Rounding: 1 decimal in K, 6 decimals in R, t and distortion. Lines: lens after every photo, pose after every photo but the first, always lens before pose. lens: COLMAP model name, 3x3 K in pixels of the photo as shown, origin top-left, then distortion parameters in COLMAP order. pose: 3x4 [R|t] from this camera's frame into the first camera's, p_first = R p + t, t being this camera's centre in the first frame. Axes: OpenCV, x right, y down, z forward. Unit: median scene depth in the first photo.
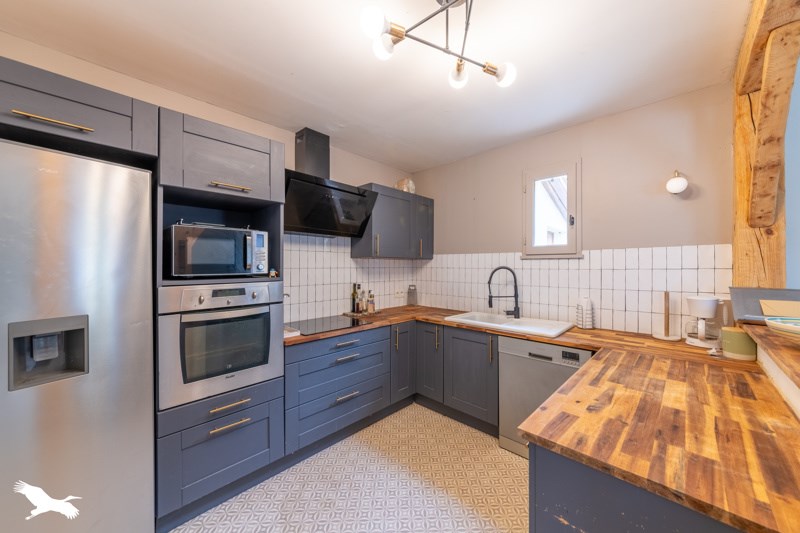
lens RADIAL K [[286.0, 0, 397.0], [0, 286.0, 265.0], [0, 0, 1]] dist [-0.001060, -0.000008]
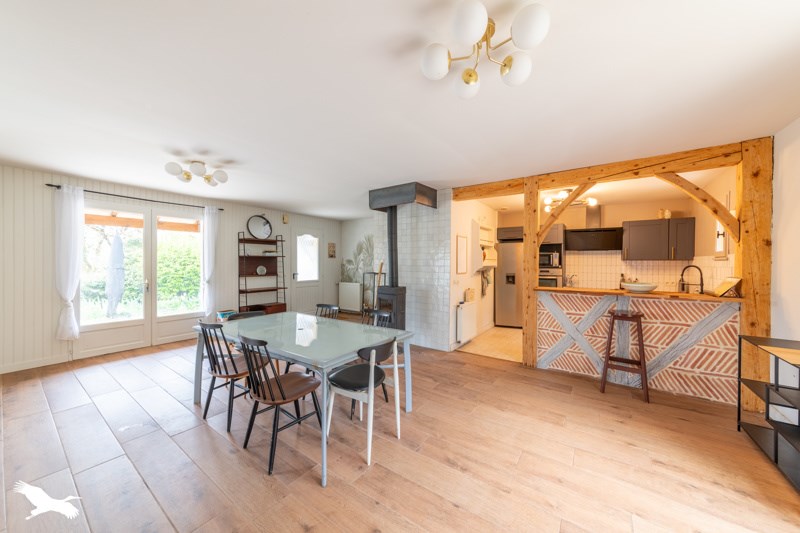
lens RADIAL K [[286.0, 0, 401.6], [0, 286.0, 264.0], [0, 0, 1]] dist [-0.001060, -0.000008]
pose [[0.135198, 0.004310, -0.990809, 1.703902], [-0.007617, 0.999966, 0.003310, 0.004920], [0.990789, 0.007099, 0.135226, -0.786748]]
